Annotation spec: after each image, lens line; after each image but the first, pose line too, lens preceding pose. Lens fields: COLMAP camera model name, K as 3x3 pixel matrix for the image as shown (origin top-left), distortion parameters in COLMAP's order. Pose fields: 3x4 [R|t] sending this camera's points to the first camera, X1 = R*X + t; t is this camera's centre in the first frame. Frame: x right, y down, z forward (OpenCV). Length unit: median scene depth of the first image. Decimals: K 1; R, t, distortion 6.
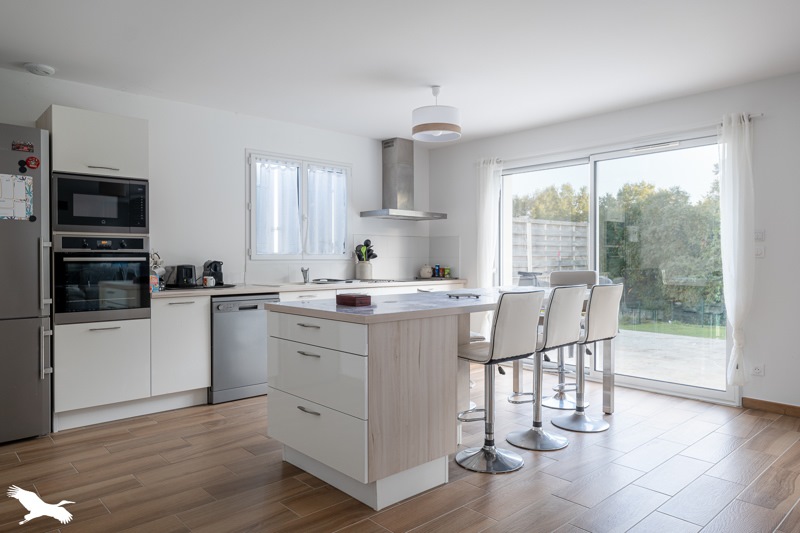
lens RADIAL K [[522.6, 0, 404.2], [0, 522.6, 265.9], [0, 0, 1]] dist [-0.008953, -0.001434]
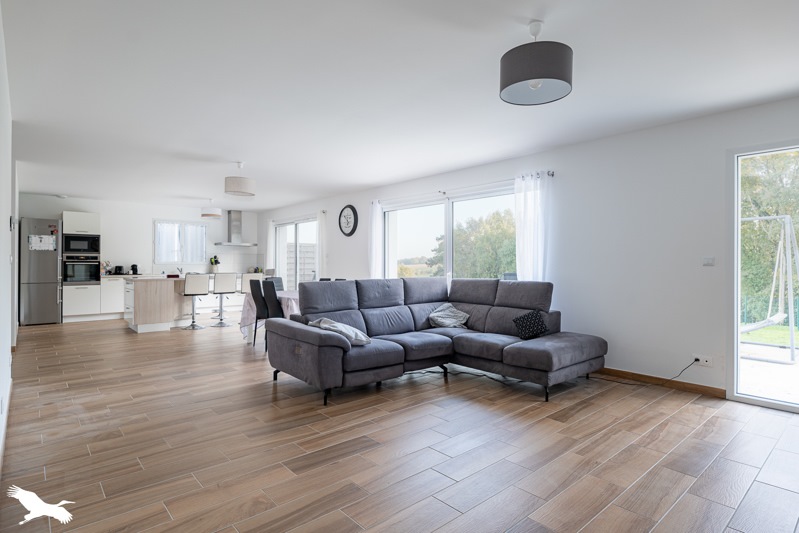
lens RADIAL K [[427.5, 0, 397.7], [0, 427.5, 262.2], [0, 0, 1]] dist [0.000045, 0.000953]
pose [[0.999018, 0.002863, -0.044210, 1.188541], [-0.003870, 0.999735, -0.022705, 0.025708], [0.044133, 0.022854, 0.998764, -1.195929]]
